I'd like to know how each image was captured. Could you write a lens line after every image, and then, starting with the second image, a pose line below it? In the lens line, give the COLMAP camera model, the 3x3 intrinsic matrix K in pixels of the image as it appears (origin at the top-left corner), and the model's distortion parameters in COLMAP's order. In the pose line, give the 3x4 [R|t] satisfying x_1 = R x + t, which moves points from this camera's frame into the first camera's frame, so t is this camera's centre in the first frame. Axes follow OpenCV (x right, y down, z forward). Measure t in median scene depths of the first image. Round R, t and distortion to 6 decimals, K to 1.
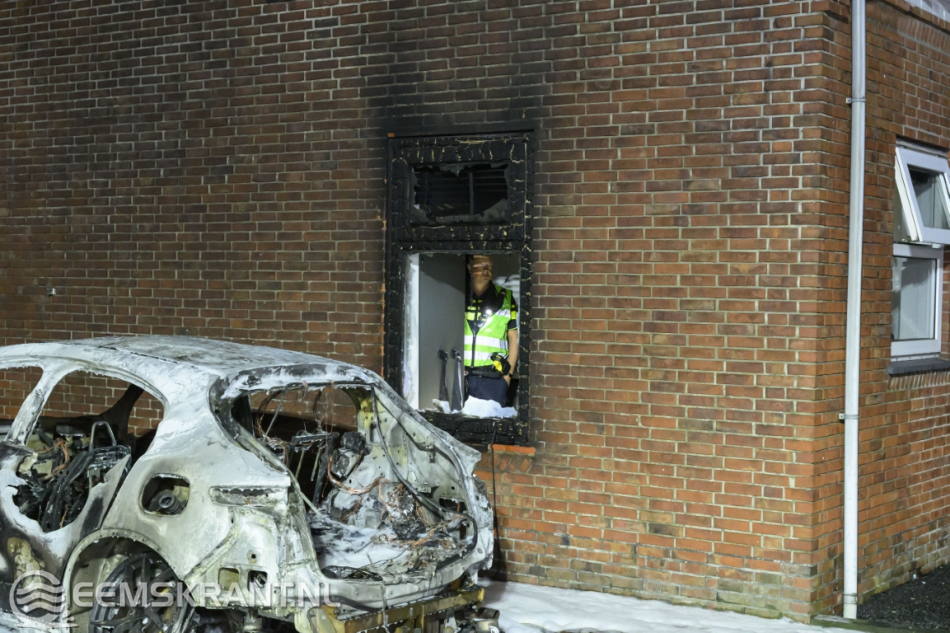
lens RADIAL K [[1543.9, 0, 475.0], [0, 1543.9, 316.5], [0, 0, 1]] dist [0.005466, -0.008397]
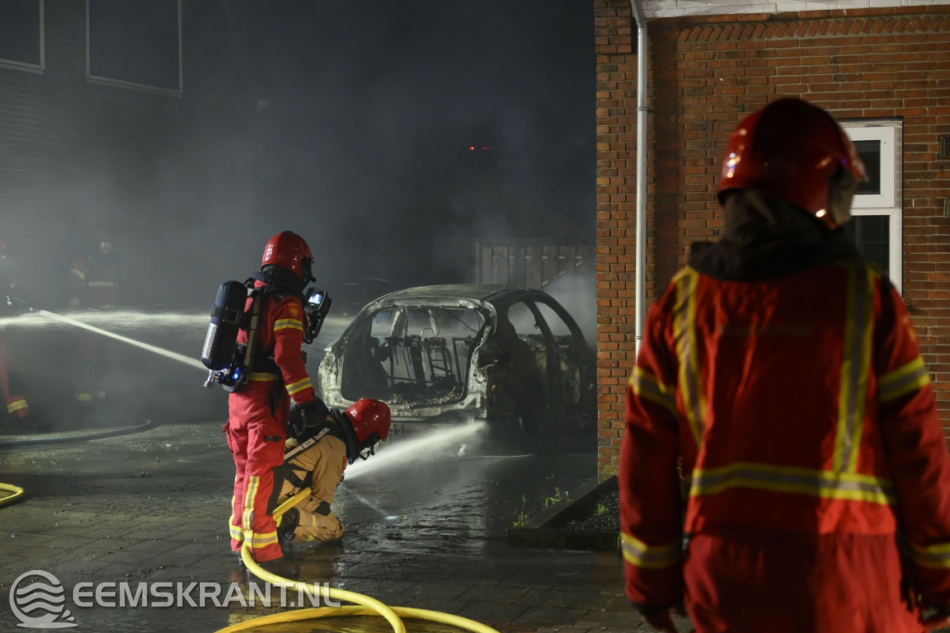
lens RADIAL K [[1652.6, 0, 475.0], [0, 1652.6, 316.5], [0, 0, 1]] dist [0.019525, -0.006437]
pose [[0.316994, 0.009787, -0.948377, 1.538044], [-0.007375, 0.999942, 0.007854, 0.034109], [0.948399, 0.004505, 0.317048, 0.371804]]
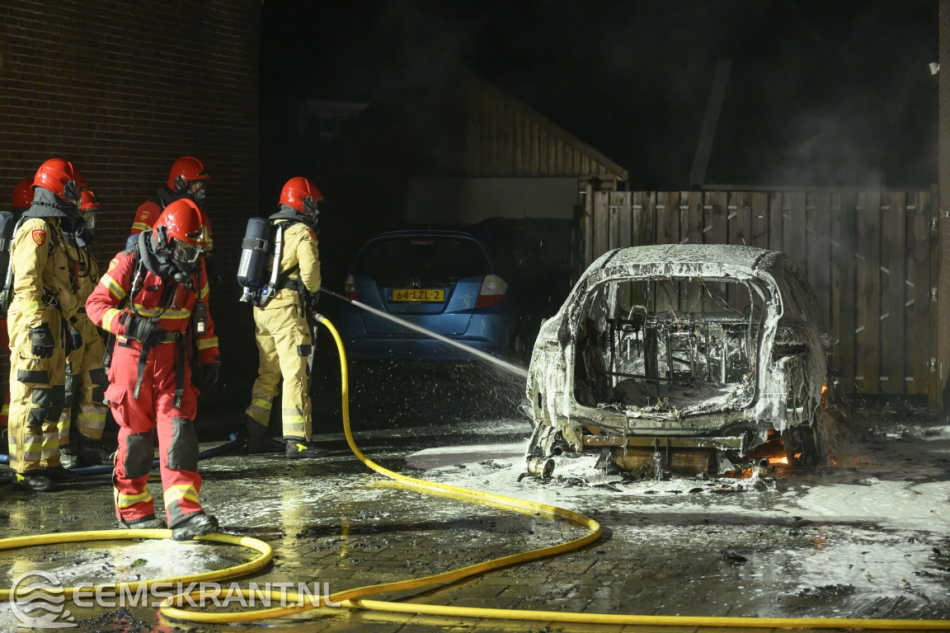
lens RADIAL K [[2208.3, 0, 475.0], [0, 2208.3, 316.5], [0, 0, 1]] dist [0.008509, -0.135836]
pose [[0.428587, 0.024760, -0.903161, 1.333870], [-0.008925, 0.999692, 0.023171, 0.030562], [0.903456, -0.001870, 0.428676, 0.020612]]
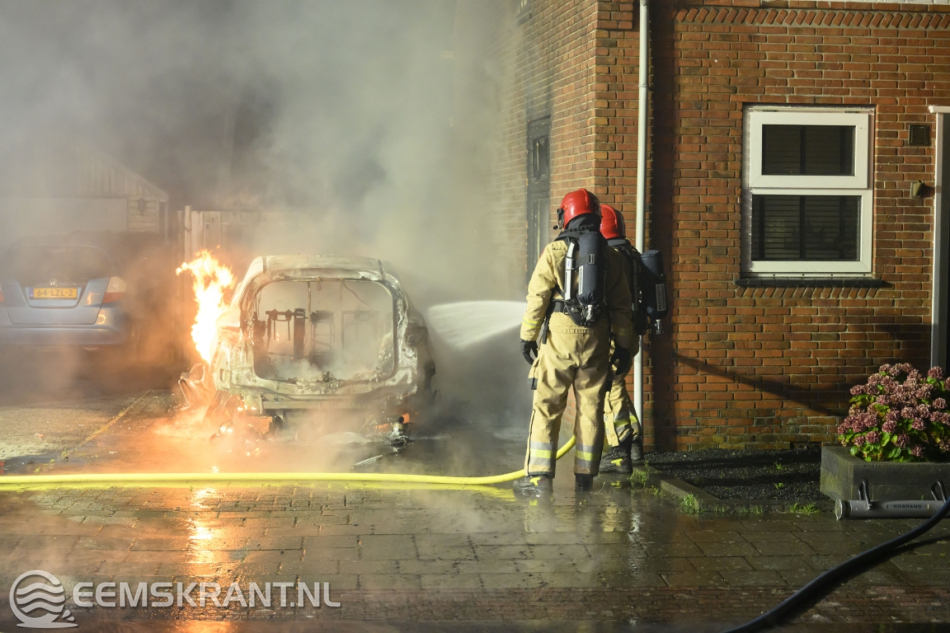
lens RADIAL K [[1735.7, 0, 475.0], [0, 1735.7, 316.5], [0, 0, 1]] dist [0.029939, -0.056505]
pose [[0.684068, 0.025156, -0.728984, 1.244374], [-0.009884, 0.999633, 0.025220, 0.030578], [0.729351, -0.010047, 0.684066, -0.188223]]
